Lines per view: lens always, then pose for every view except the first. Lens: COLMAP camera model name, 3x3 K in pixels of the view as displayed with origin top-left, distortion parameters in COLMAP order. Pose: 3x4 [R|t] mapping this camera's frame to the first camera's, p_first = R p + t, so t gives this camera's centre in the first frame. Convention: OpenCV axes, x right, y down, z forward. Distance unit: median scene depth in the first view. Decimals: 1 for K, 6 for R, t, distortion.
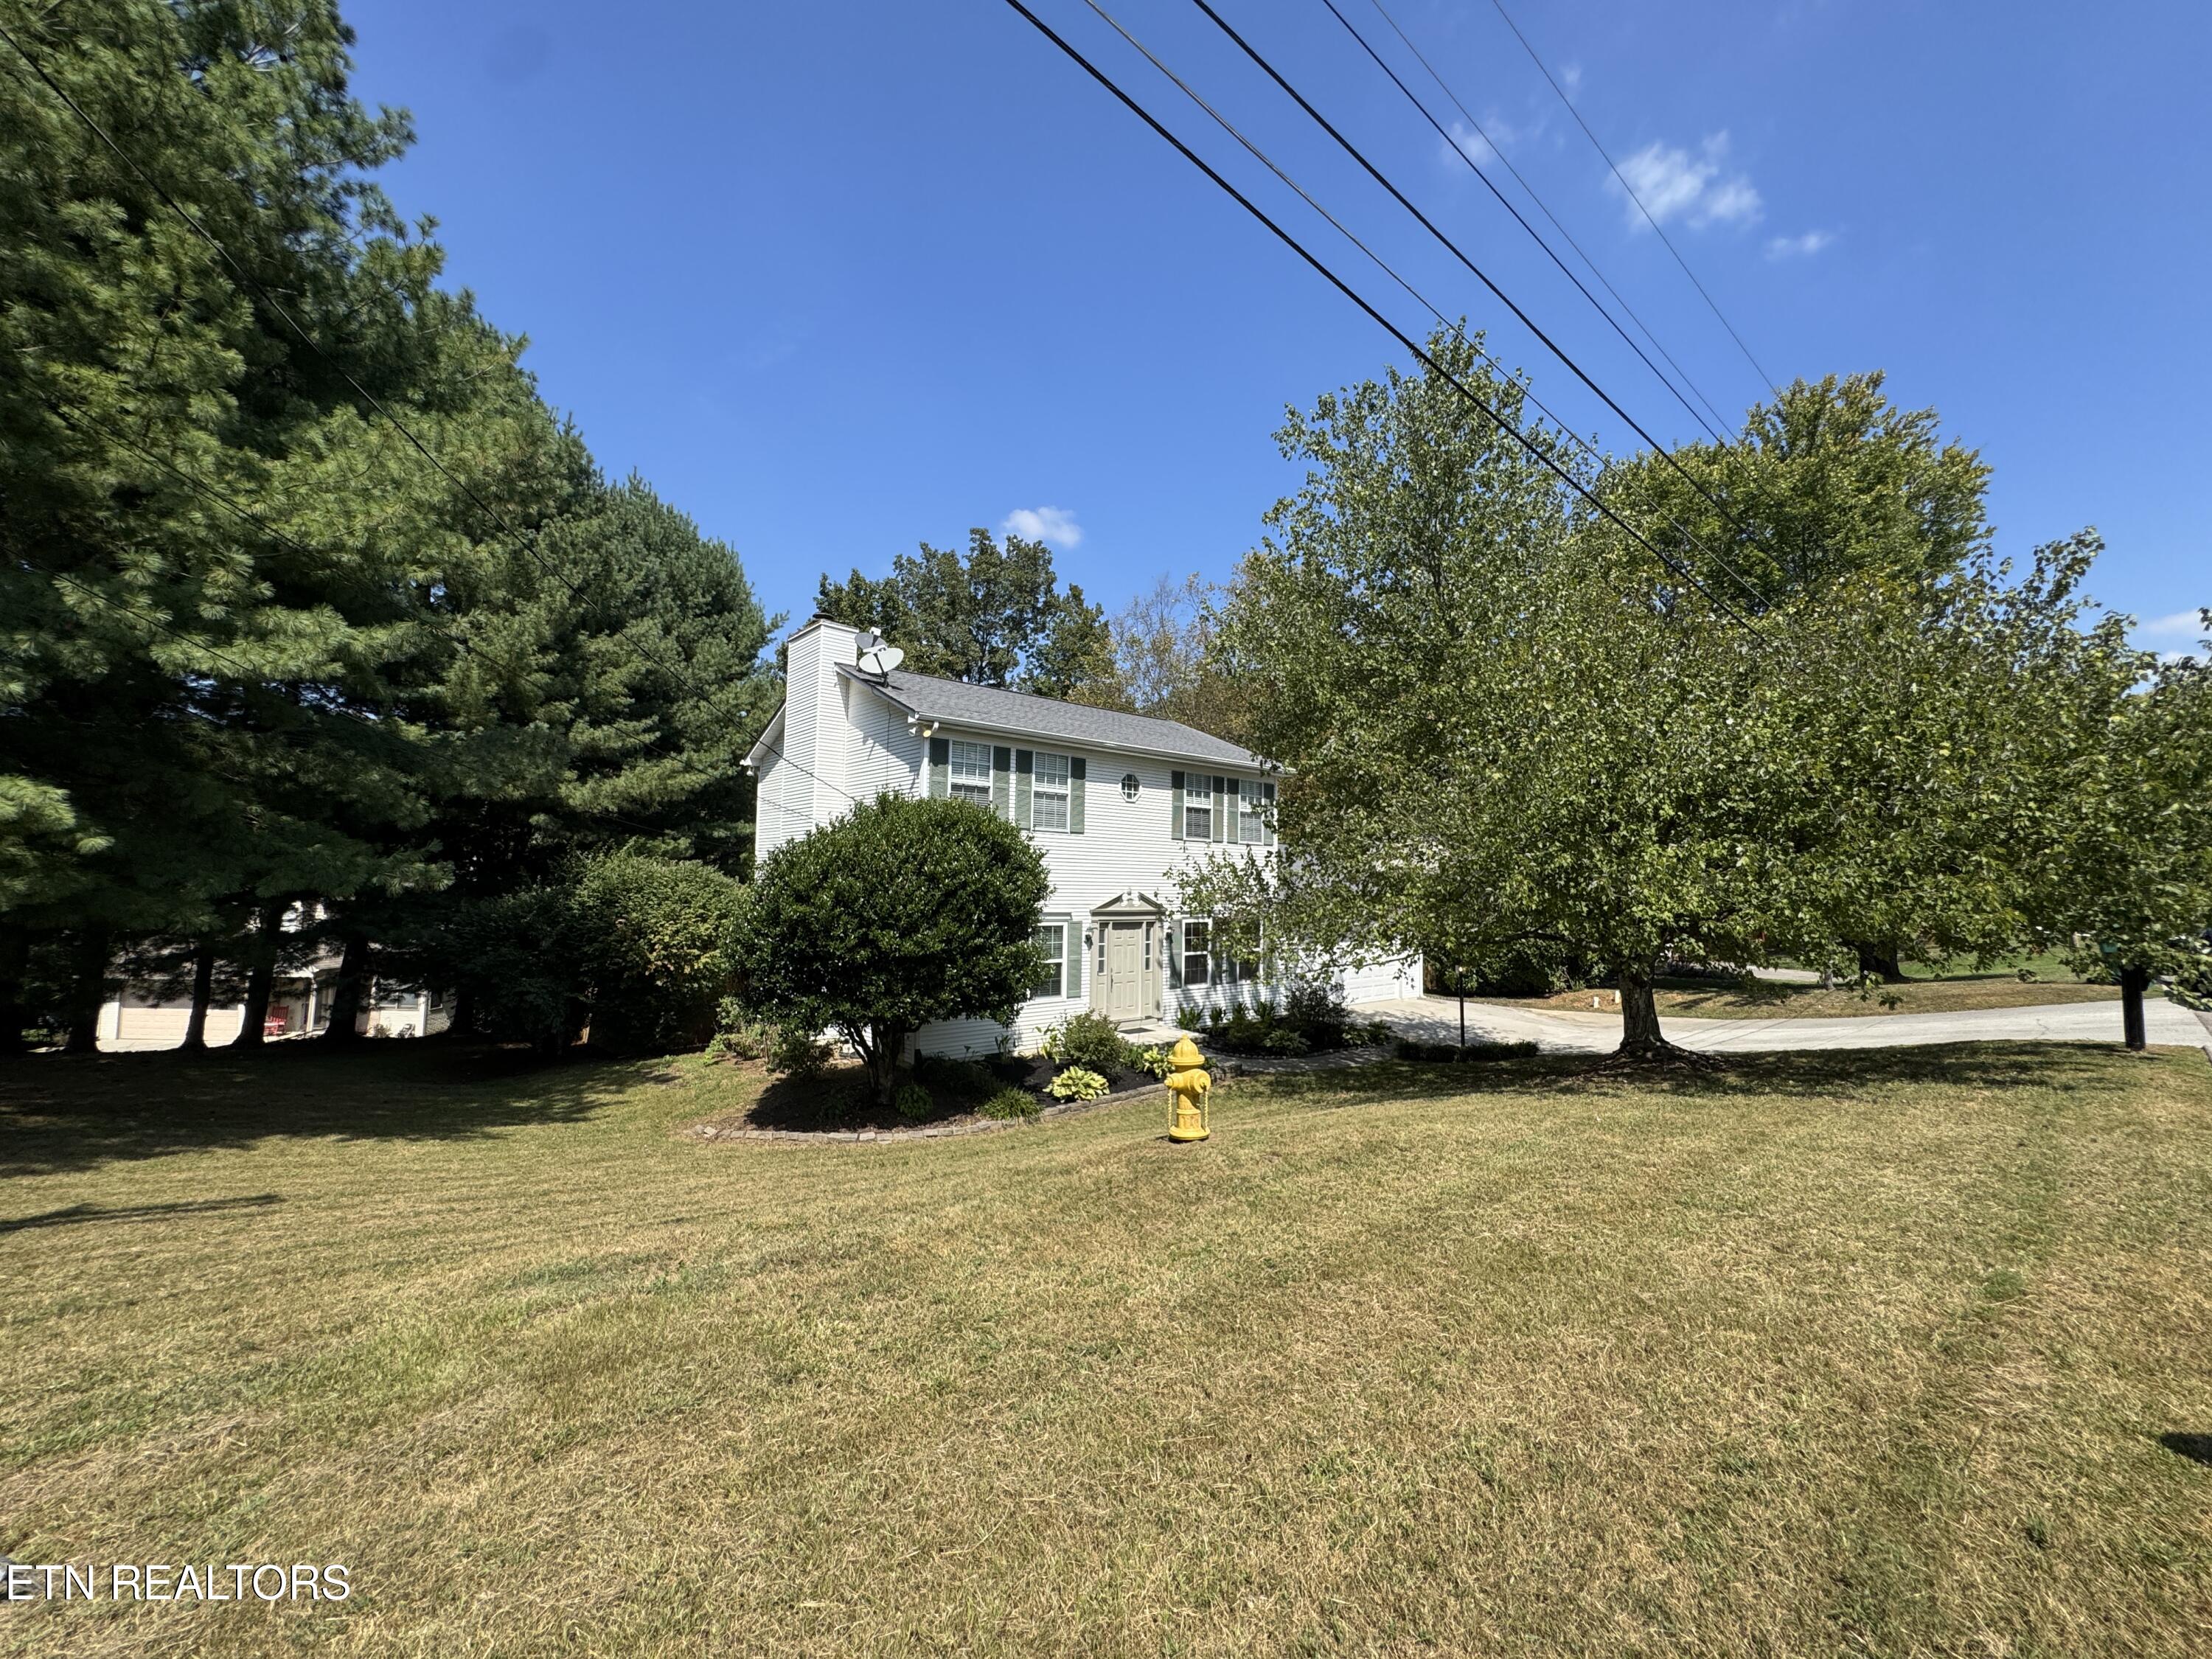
lens RADIAL K [[885.5, 0, 1102.6], [0, 885.5, 830.2], [0, 0, 1]] dist [-0.002045, -0.000553]
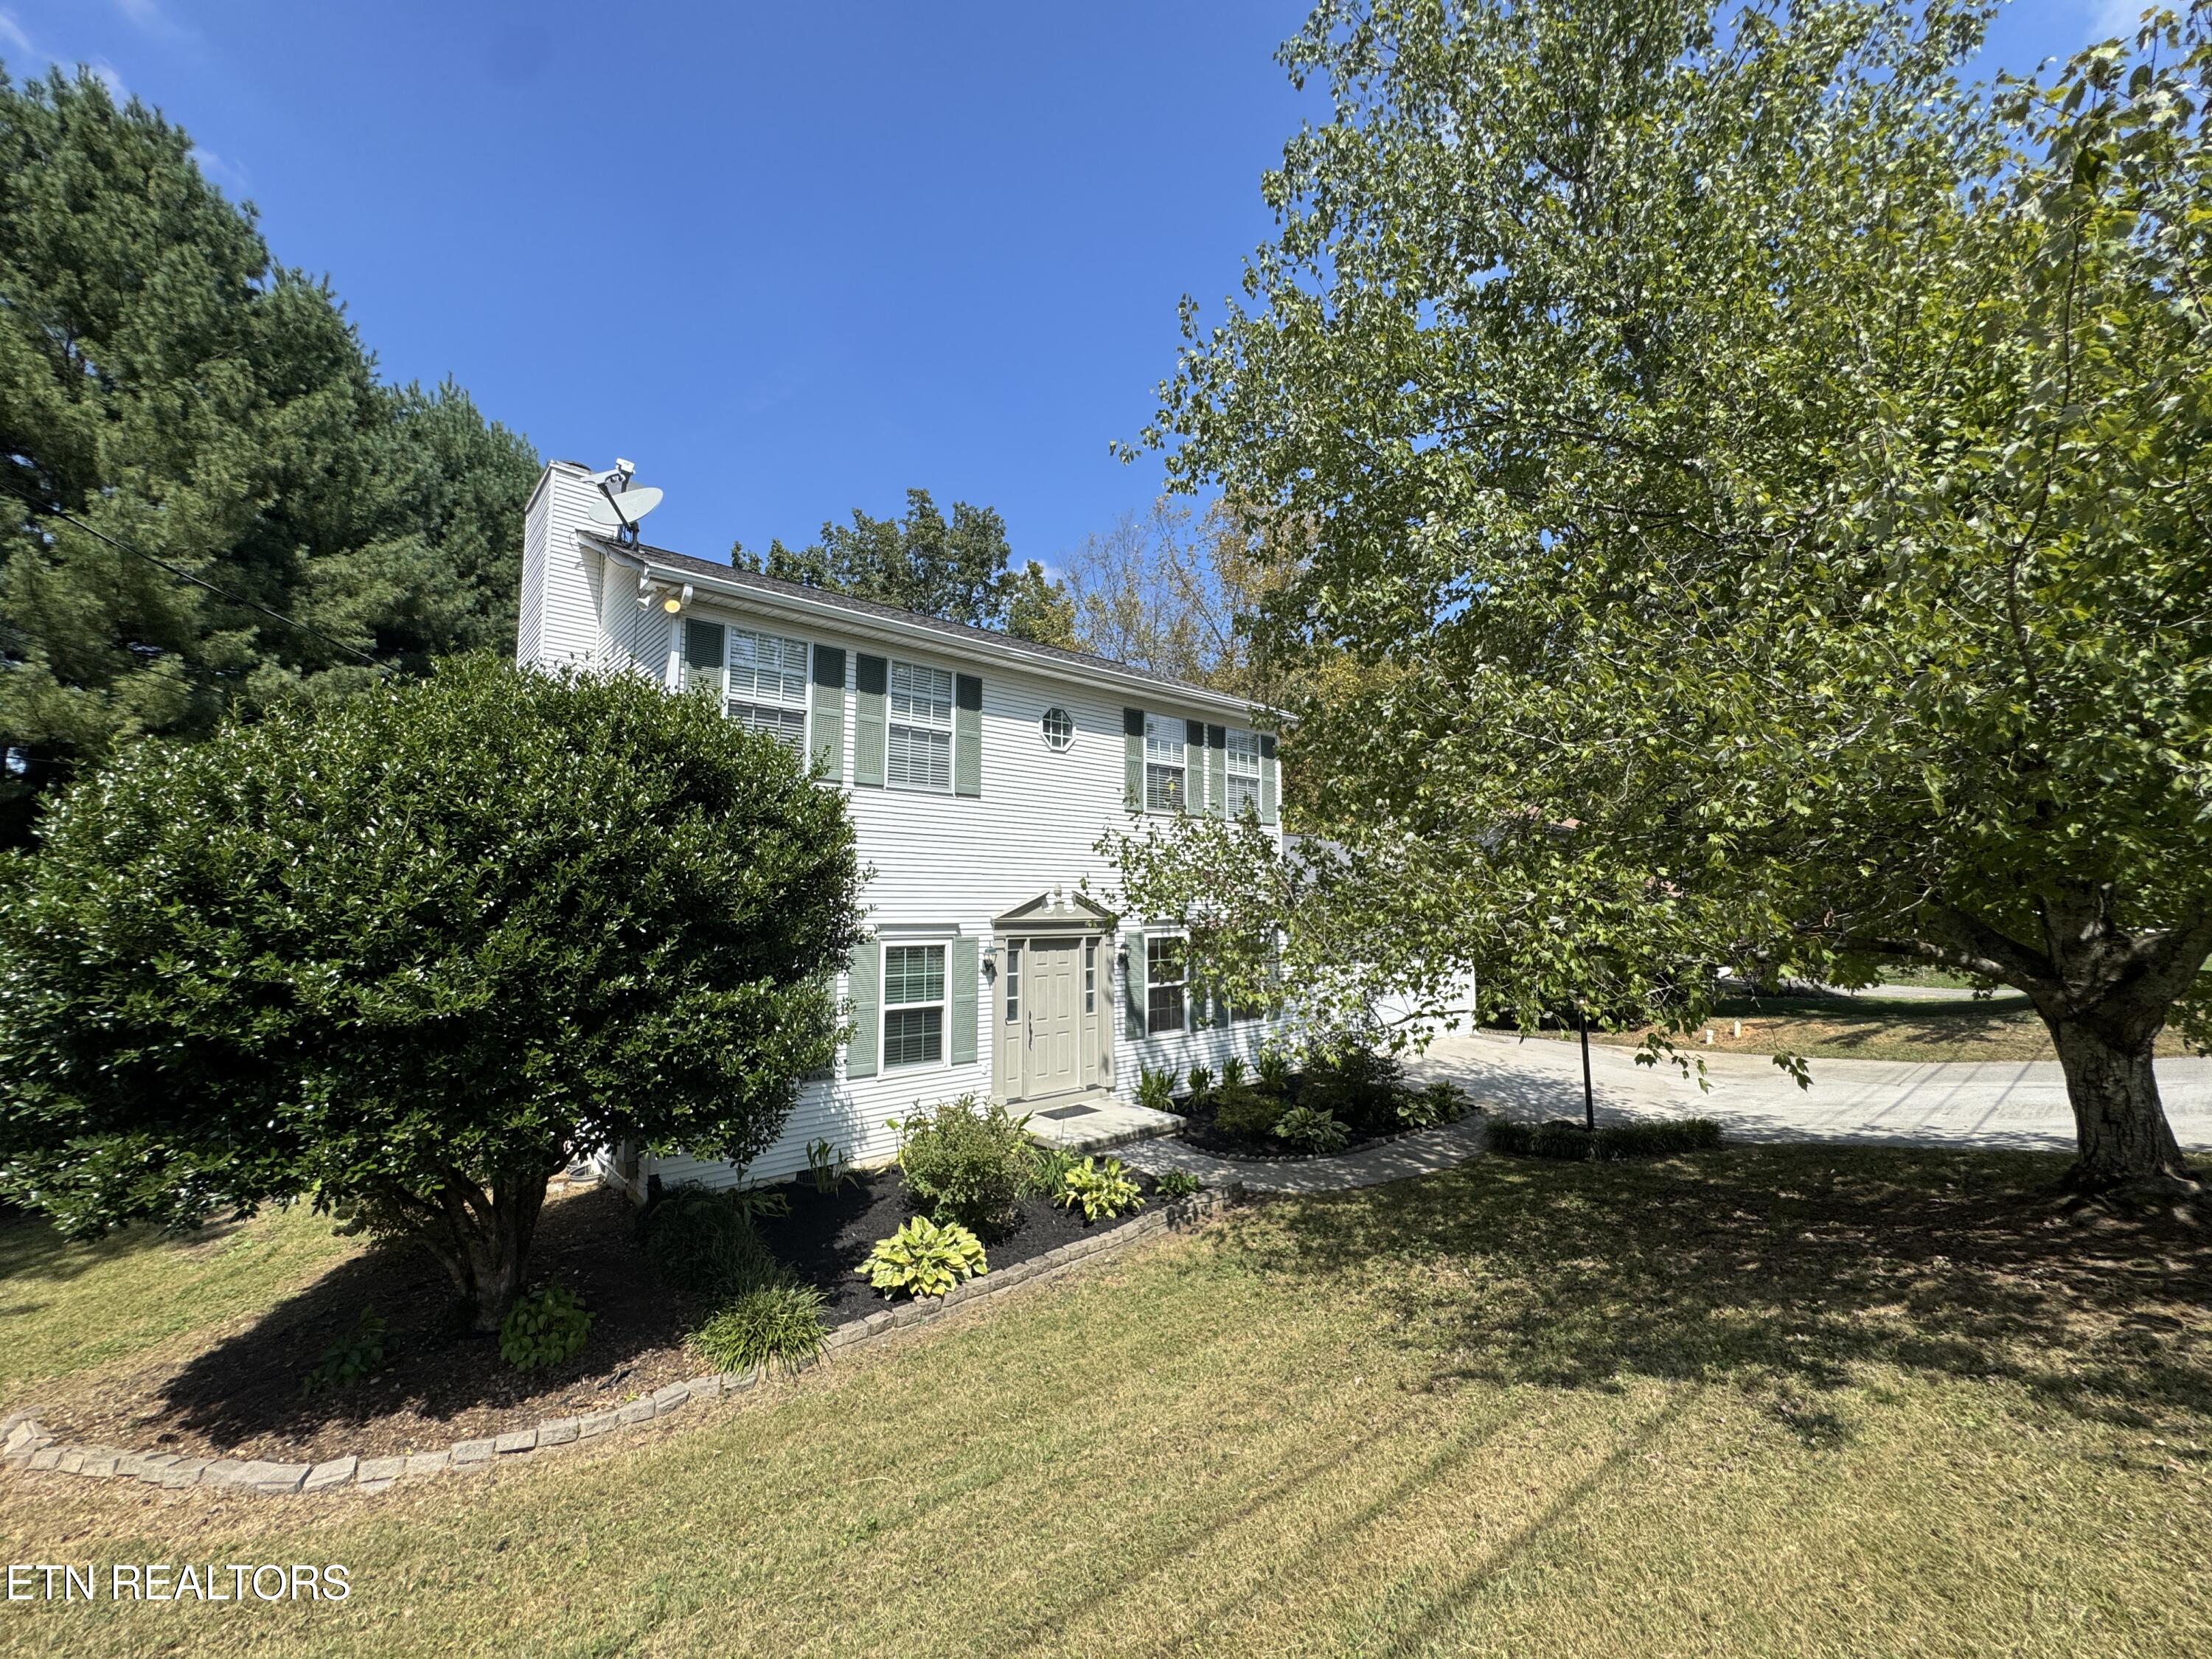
lens RADIAL K [[885.5, 0, 1102.6], [0, 885.5, 830.2], [0, 0, 1]] dist [-0.002045, -0.000553]
pose [[0.999704, -0.015742, 0.018544, 0.052254], [0.016189, 0.999577, -0.024177, 0.042620], [-0.018155, 0.024470, 0.999536, 0.366544]]
